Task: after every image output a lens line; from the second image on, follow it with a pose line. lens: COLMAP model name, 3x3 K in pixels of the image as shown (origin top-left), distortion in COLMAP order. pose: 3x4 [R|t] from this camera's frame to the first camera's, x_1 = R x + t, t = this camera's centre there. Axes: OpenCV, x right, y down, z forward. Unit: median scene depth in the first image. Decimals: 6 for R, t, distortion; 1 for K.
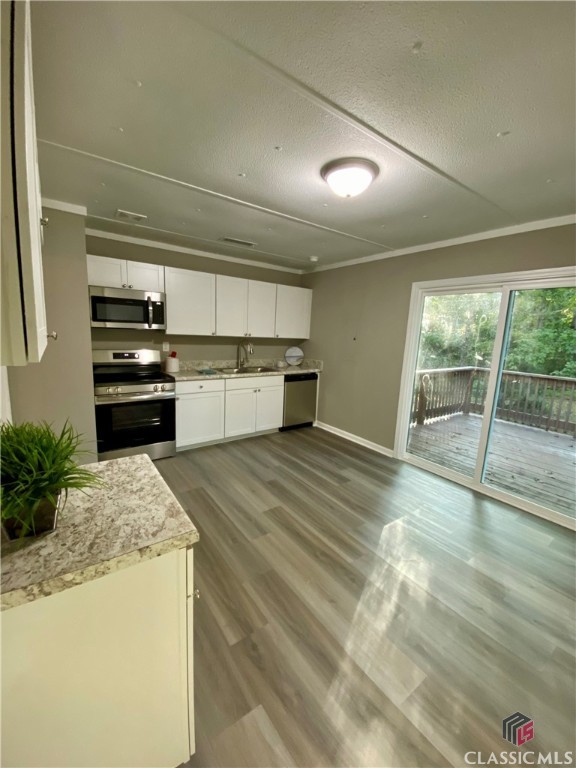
lens RADIAL K [[311.1, 0, 285.6], [0, 311.1, 382.1], [0, 0, 1]] dist [-0.028402, -0.000209]
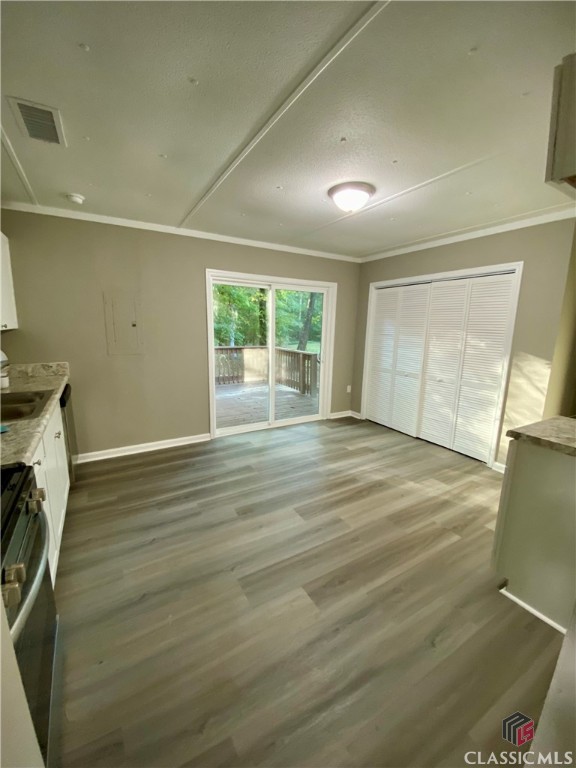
lens RADIAL K [[315.3, 0, 292.4], [0, 315.3, 384.2], [0, 0, 1]] dist [0.026156, -0.000083]
pose [[0.070581, -0.238914, 0.968472, -0.877204], [0.143898, 0.963177, 0.227121, -0.191674], [-0.987072, 0.123331, 0.102361, 0.865180]]
